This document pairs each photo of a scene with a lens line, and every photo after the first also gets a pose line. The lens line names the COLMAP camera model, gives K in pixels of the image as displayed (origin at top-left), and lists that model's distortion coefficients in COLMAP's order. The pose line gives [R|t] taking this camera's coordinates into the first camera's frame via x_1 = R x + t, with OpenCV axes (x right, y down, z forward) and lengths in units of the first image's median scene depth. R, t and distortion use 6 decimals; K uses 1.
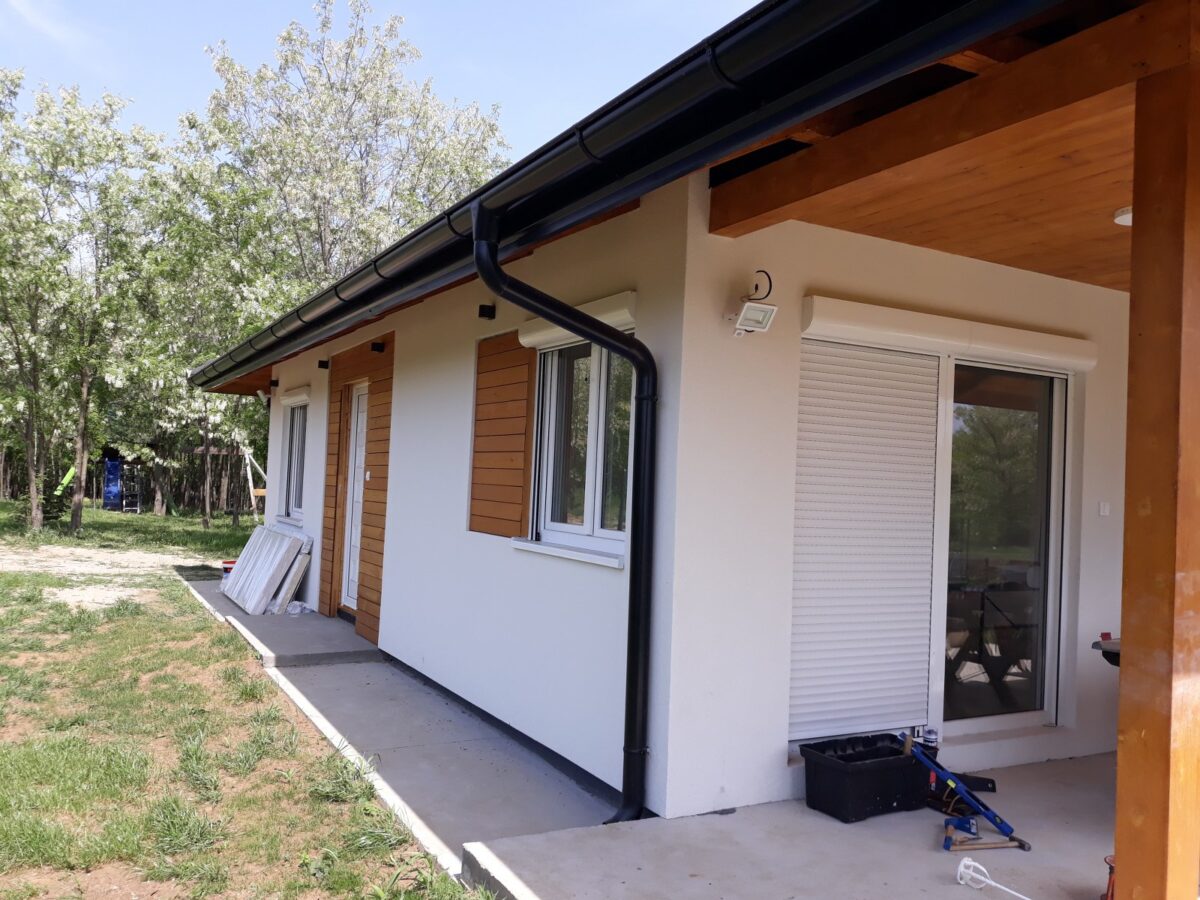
lens RADIAL K [[979.2, 0, 597.7], [0, 979.2, 452.5], [0, 0, 1]] dist [0.008385, -0.024768]
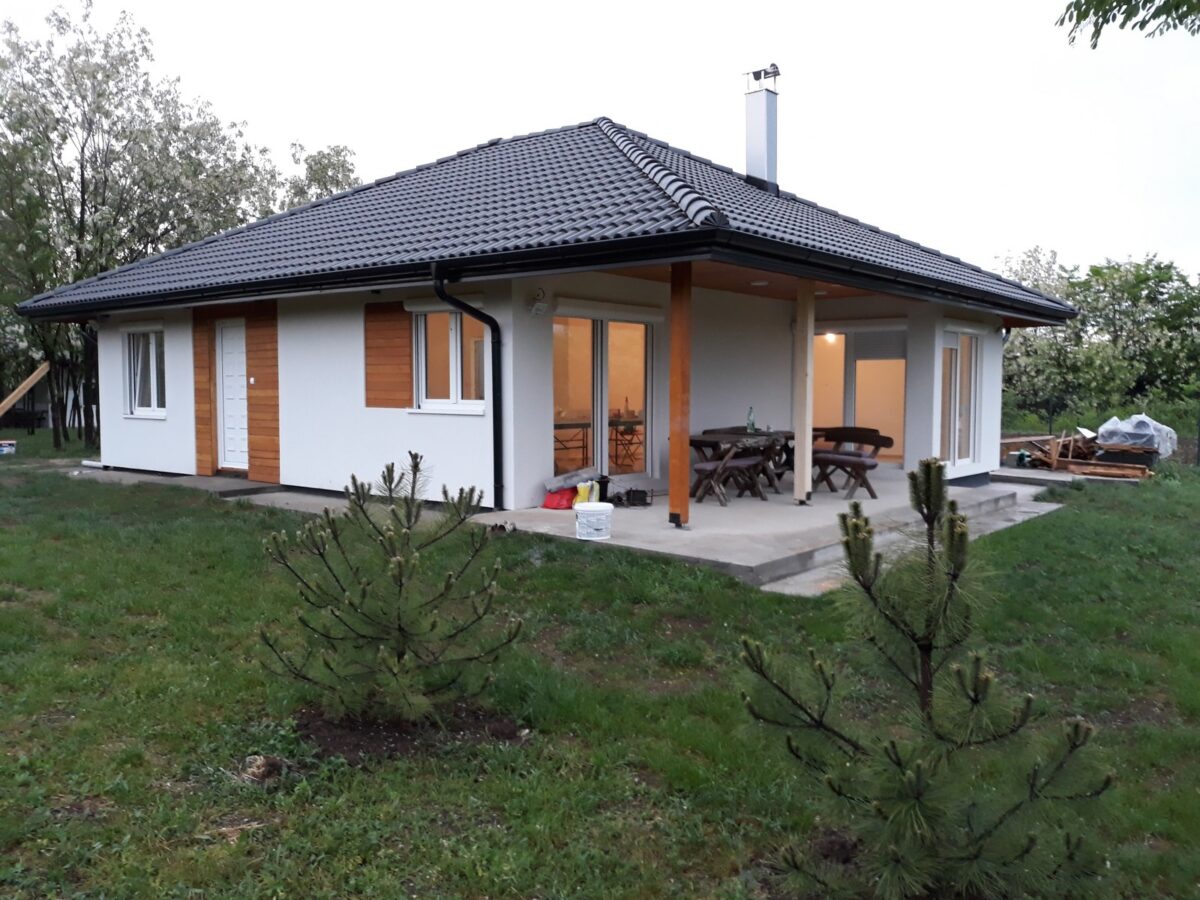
lens RADIAL K [[979.2, 0, 601.6], [0, 979.2, 450.8], [0, 0, 1]] dist [0.008385, -0.024768]
pose [[0.929226, -0.063340, 0.364043, -0.433638], [0.024067, 0.993481, 0.111424, -0.037787], [-0.368727, -0.094776, 0.924693, -0.969103]]
